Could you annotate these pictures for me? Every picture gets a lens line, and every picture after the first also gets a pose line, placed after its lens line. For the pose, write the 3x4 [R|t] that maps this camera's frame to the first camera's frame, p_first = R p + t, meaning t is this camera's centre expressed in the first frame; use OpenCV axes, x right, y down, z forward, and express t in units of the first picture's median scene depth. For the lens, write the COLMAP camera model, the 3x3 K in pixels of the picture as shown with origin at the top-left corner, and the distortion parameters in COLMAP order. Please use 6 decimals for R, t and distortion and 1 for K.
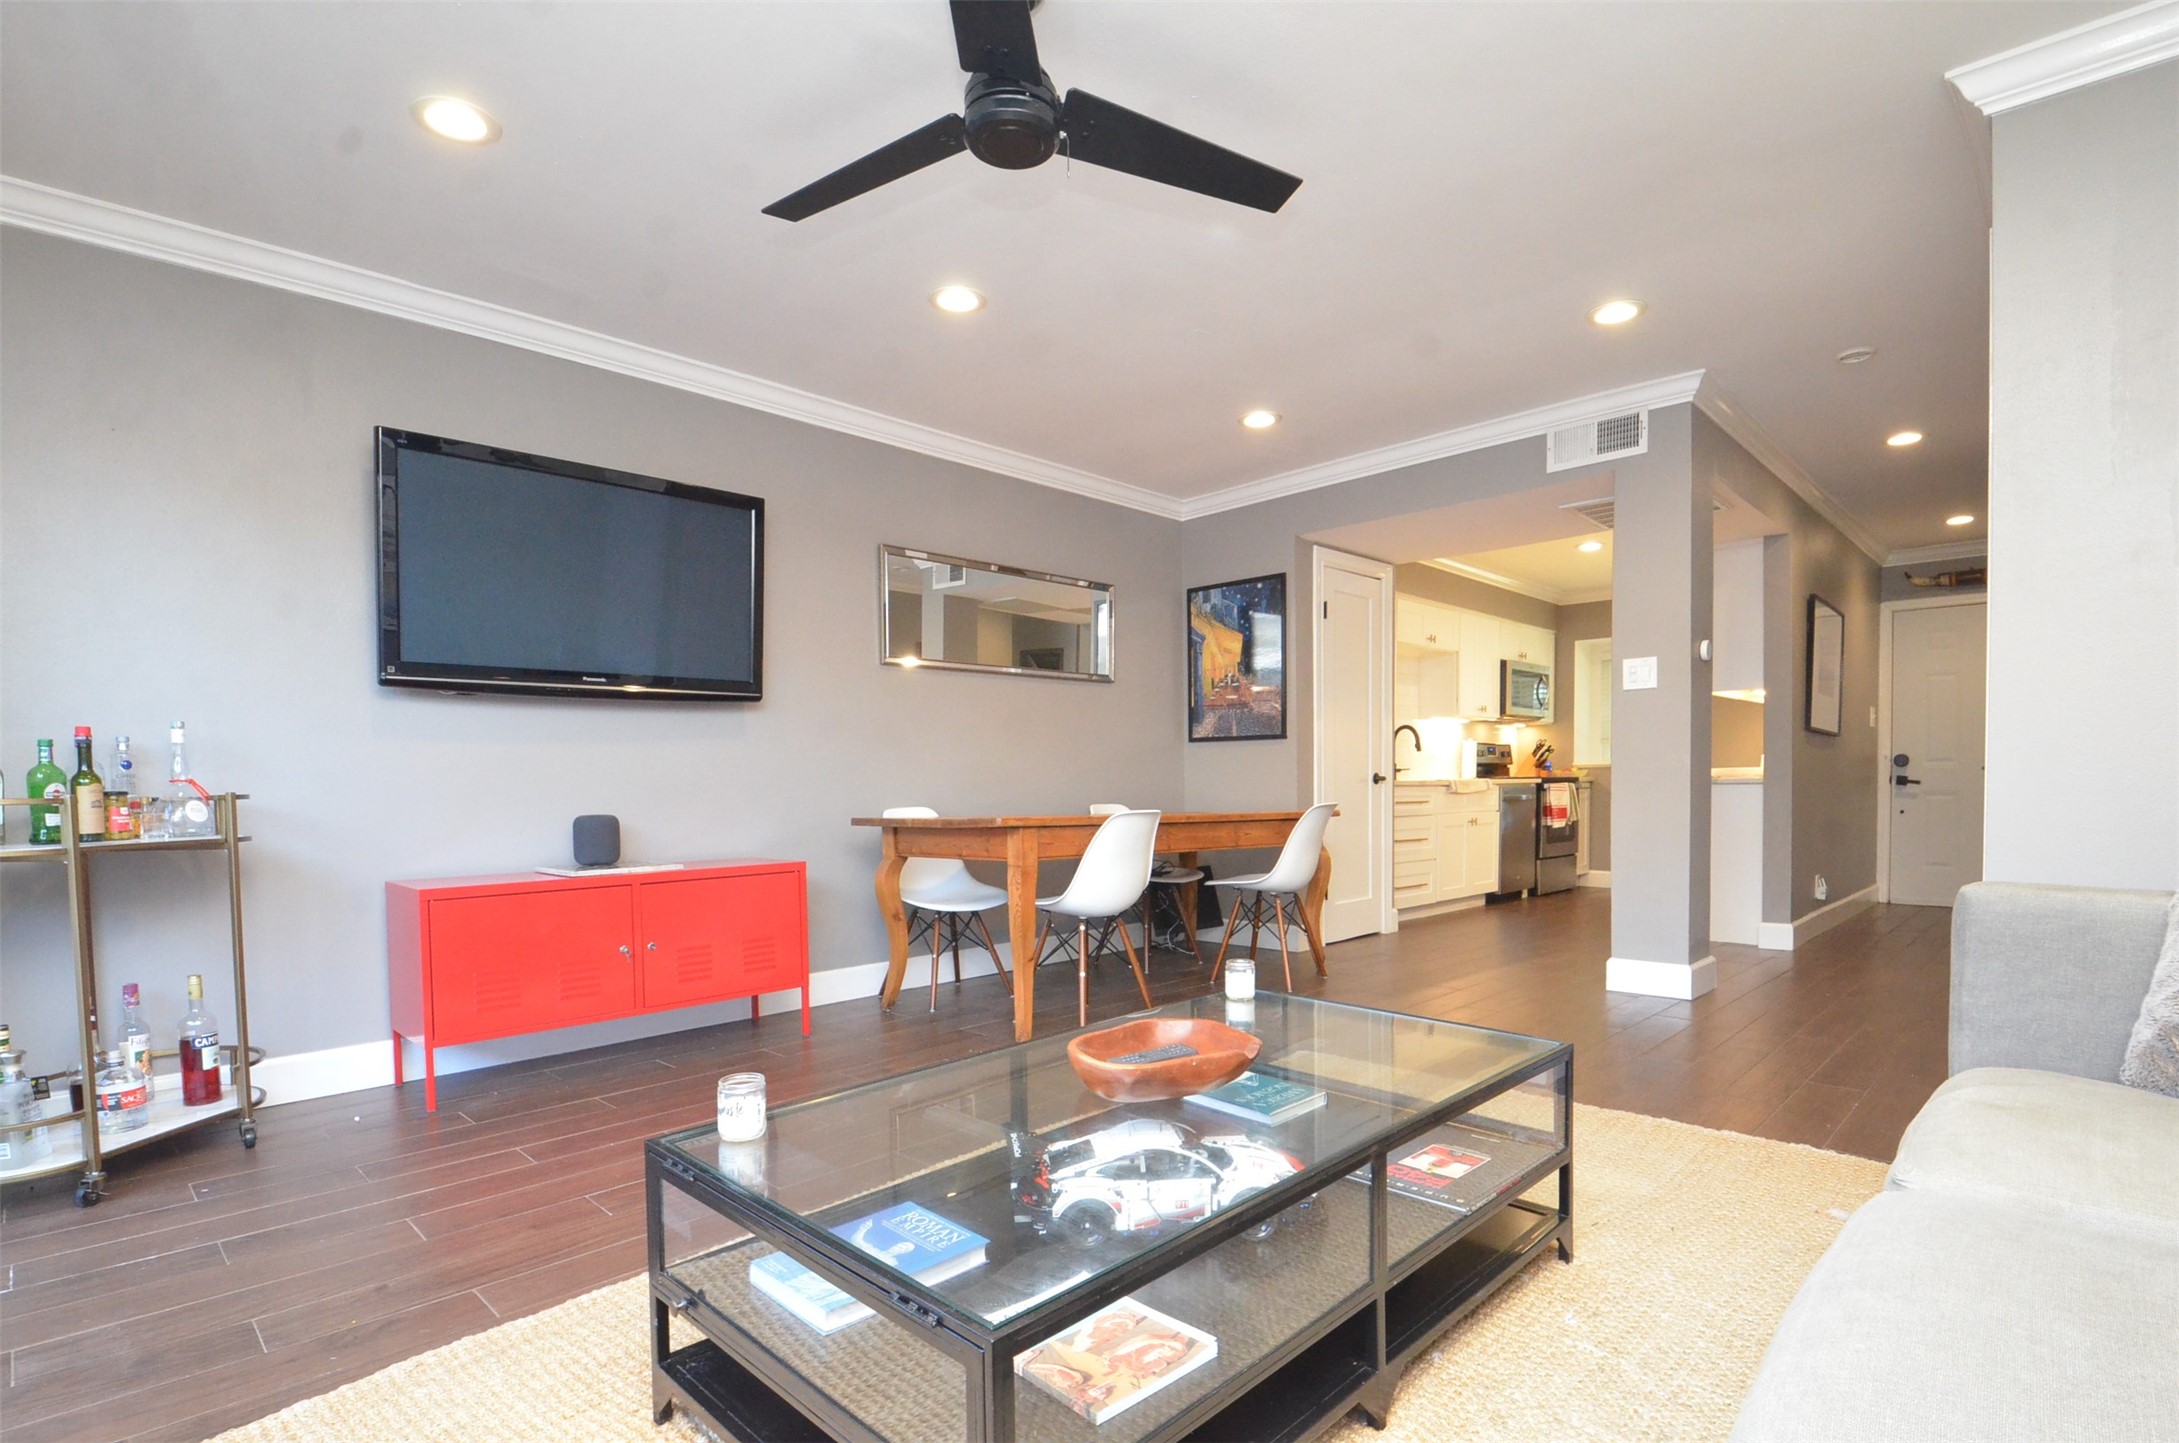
lens RADIAL K [[1048.9, 0, 1089.7], [0, 1048.9, 829.2], [0, 0, 1]] dist [0.028816, -0.000031]
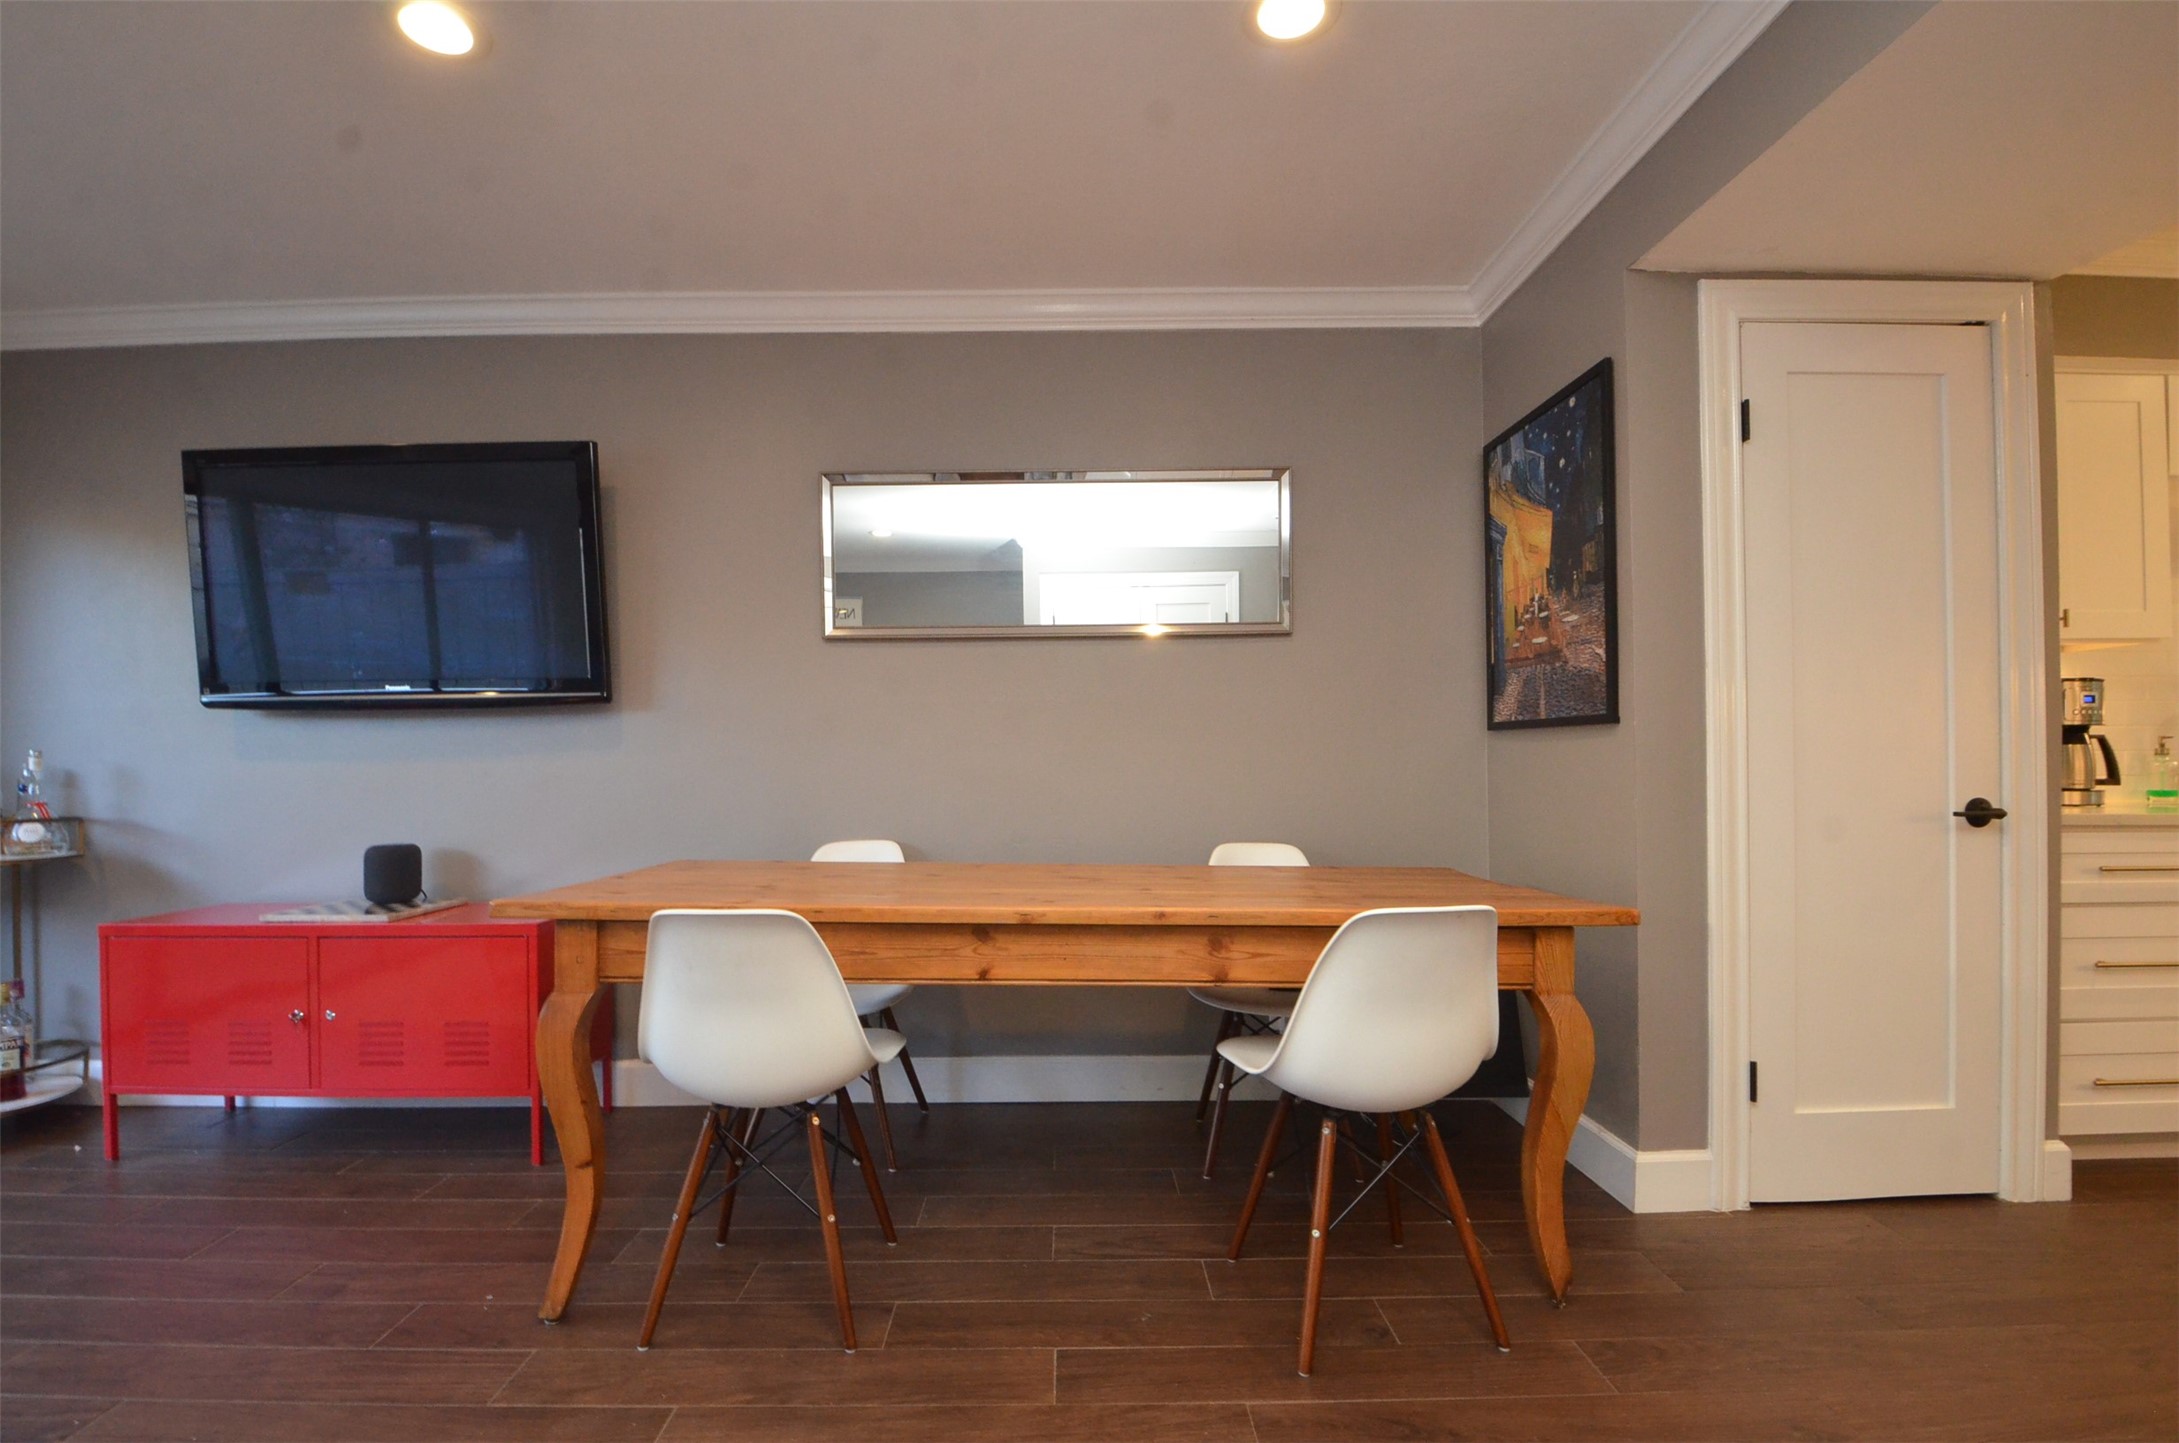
lens RADIAL K [[930.7, 0, 1080.0], [0, 930.7, 767.8], [0, 0, 1]] dist [-0.000953, -0.010944]
pose [[0.709130, 0.014513, -0.704928, 0.290779], [-0.032673, 0.999390, -0.012292, -0.052462], [0.704320, 0.031749, 0.709172, 0.532205]]
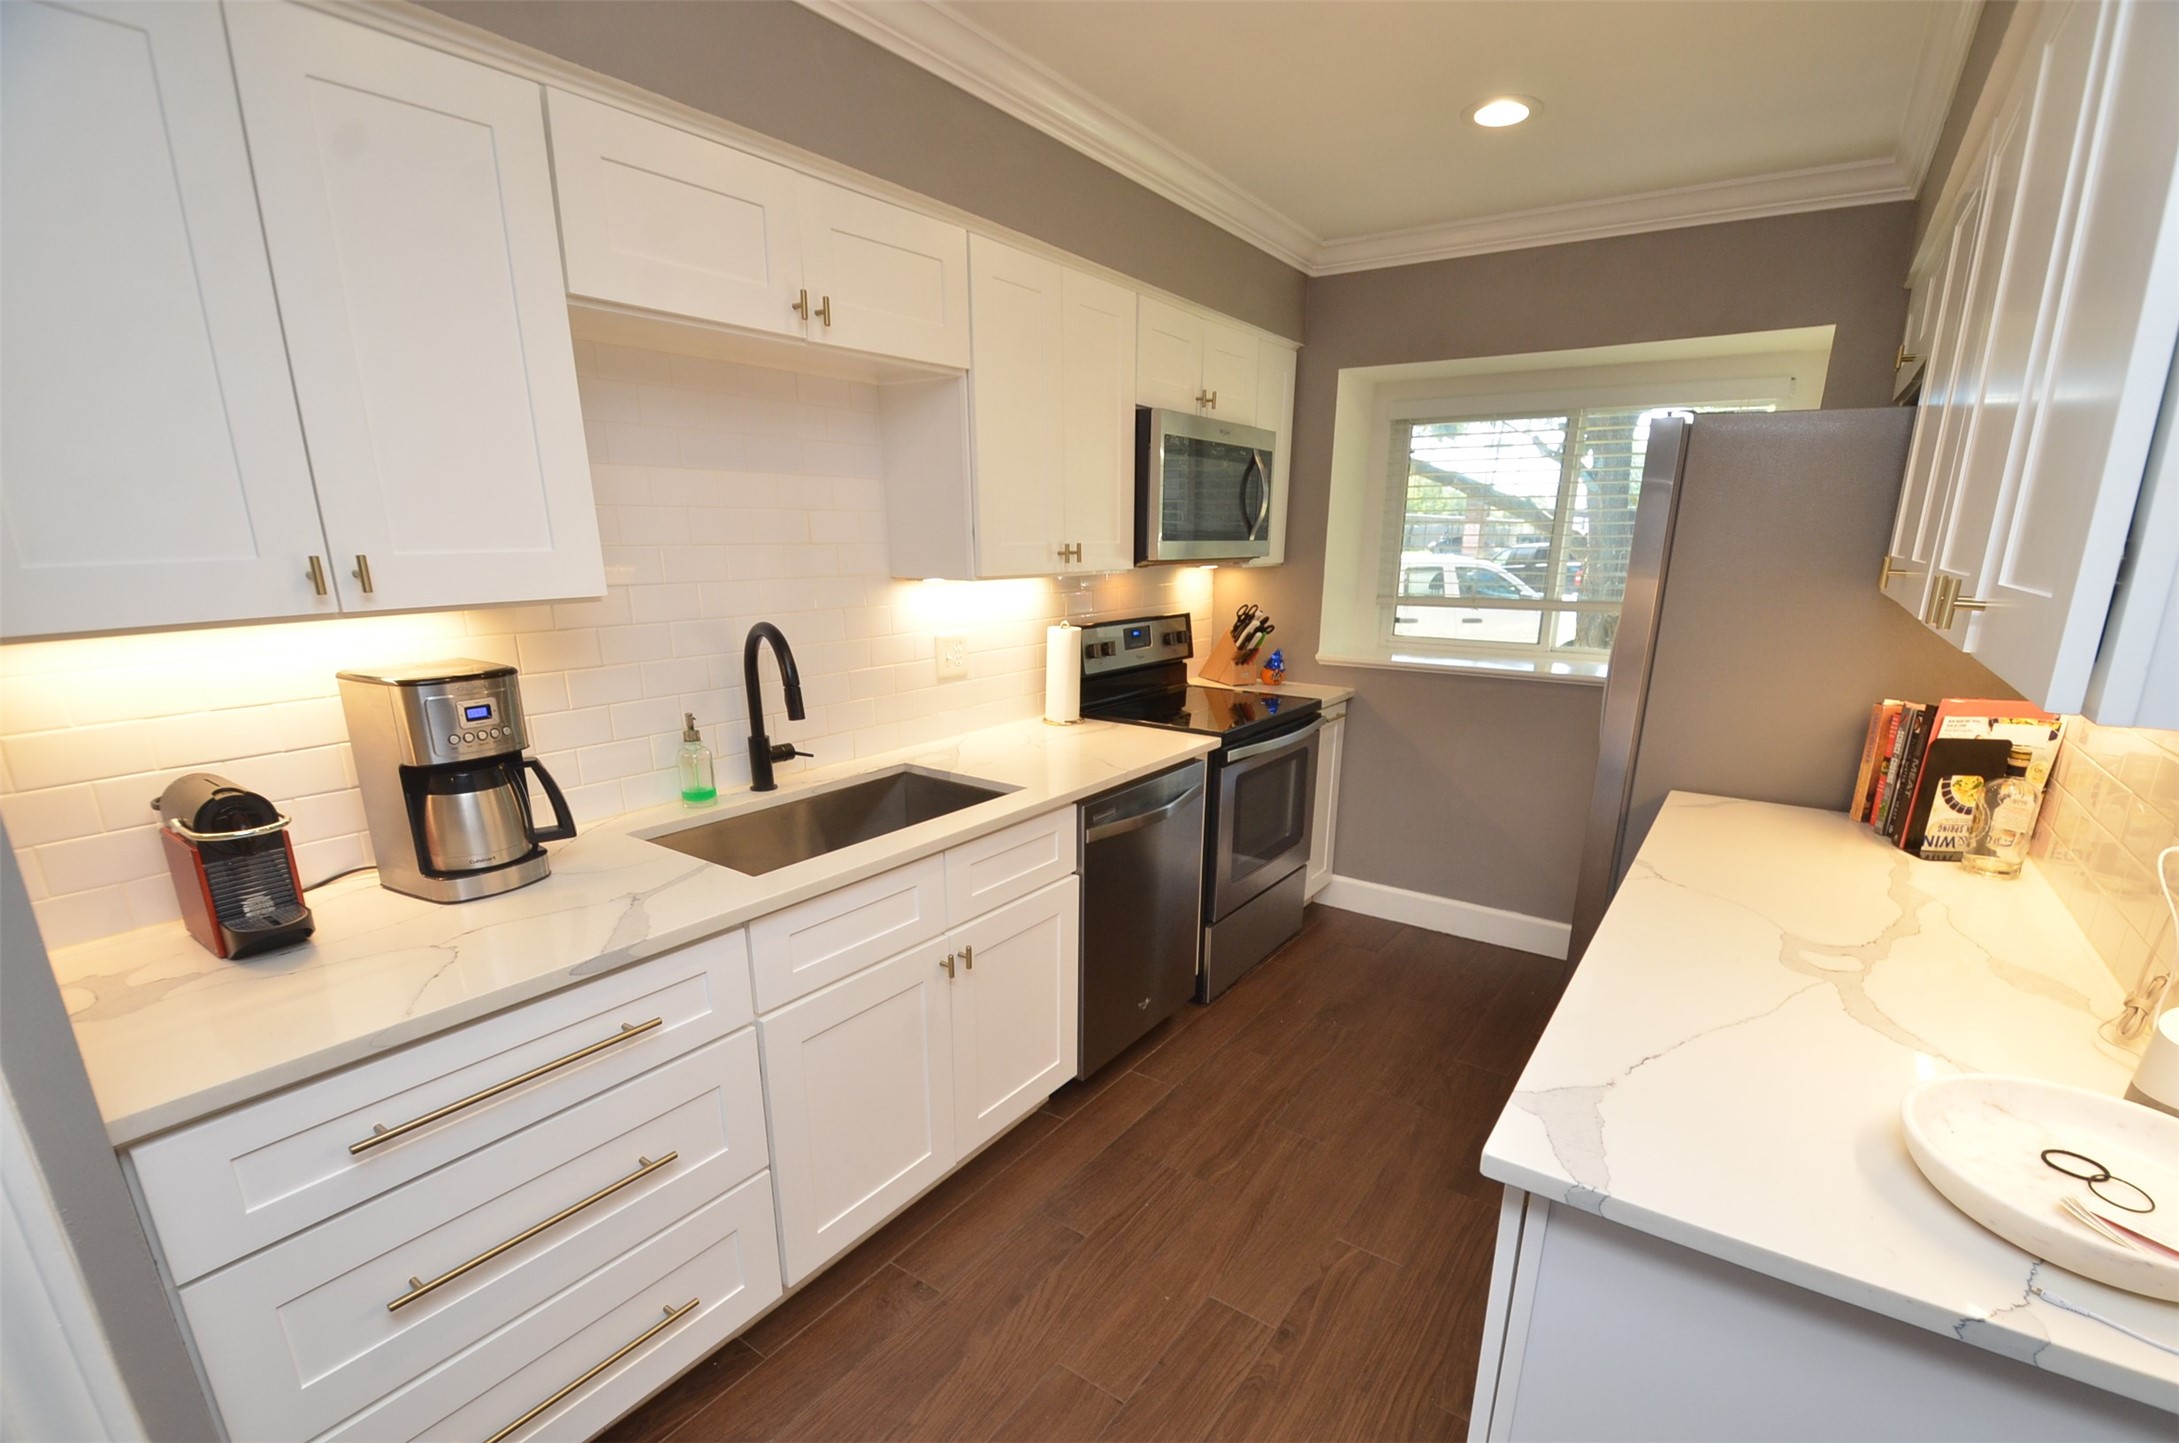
lens RADIAL K [[957.4, 0, 1123.1], [0, 957.4, 815.9], [0, 0, 1]] dist [0.032815, -0.031943]
pose [[0.982494, -0.036392, 0.182707, 0.451286], [-0.008949, 0.970383, 0.241405, -0.145703], [-0.186081, -0.238814, 0.953070, 0.914069]]
